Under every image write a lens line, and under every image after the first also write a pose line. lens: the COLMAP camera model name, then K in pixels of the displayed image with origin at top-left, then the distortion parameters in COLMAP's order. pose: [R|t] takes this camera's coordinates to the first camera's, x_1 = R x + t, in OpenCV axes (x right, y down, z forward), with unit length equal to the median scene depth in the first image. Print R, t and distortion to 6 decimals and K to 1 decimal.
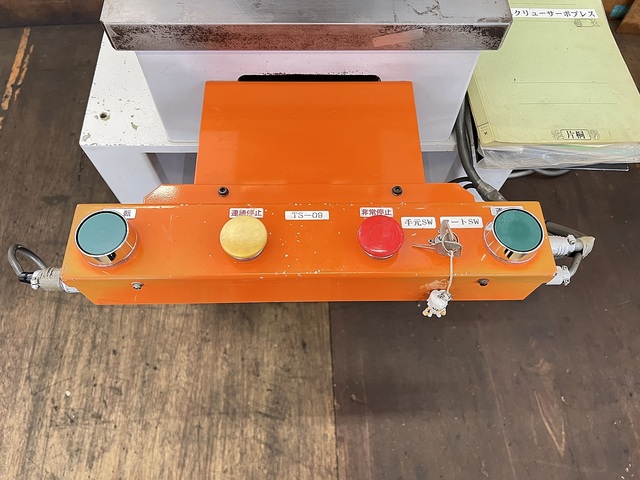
lens RADIAL K [[489.1, 0, 319.8], [0, 489.1, 241.2], [0, 0, 1]] dist [0.033639, -0.050741]
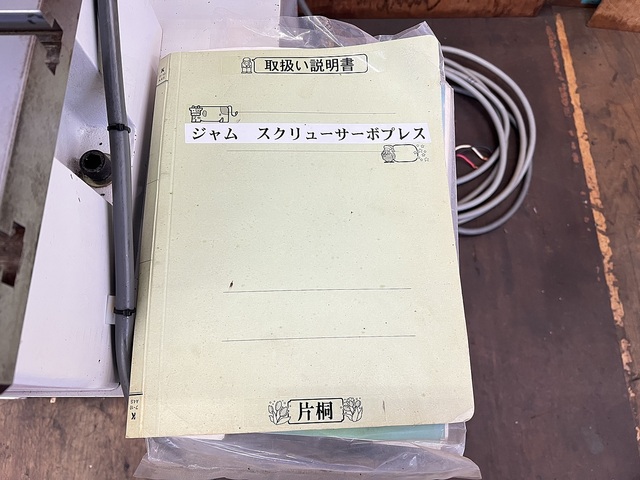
lens RADIAL K [[489.1, 0, 324.6], [0, 489.1, 241.5], [0, 0, 1]] dist [0.033639, -0.050741]
pose [[0.999783, 0.020259, -0.004870, 0.651510], [-0.019418, 0.990671, 0.134883, -0.598260], [0.007557, -0.134759, 0.990850, 0.611429]]
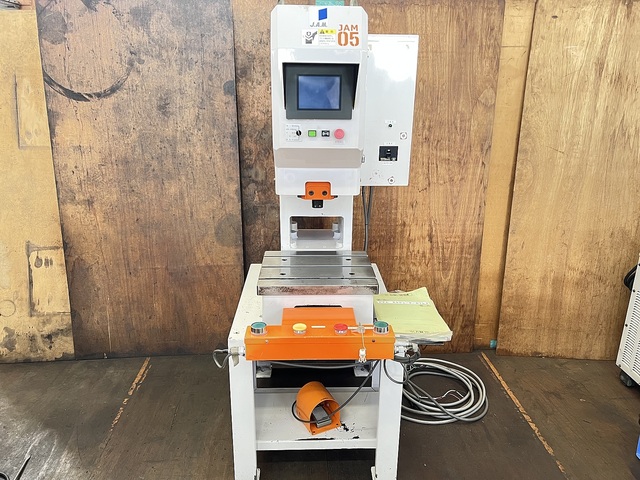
lens RADIAL K [[489.1, 0, 324.4], [0, 489.1, 242.7], [0, 0, 1]] dist [0.033639, -0.050741]
pose [[0.999780, -0.014573, 0.015082, -0.024216], [0.020972, 0.689505, -0.723977, 1.655928], [0.000151, 0.724134, 0.689659, -1.423526]]
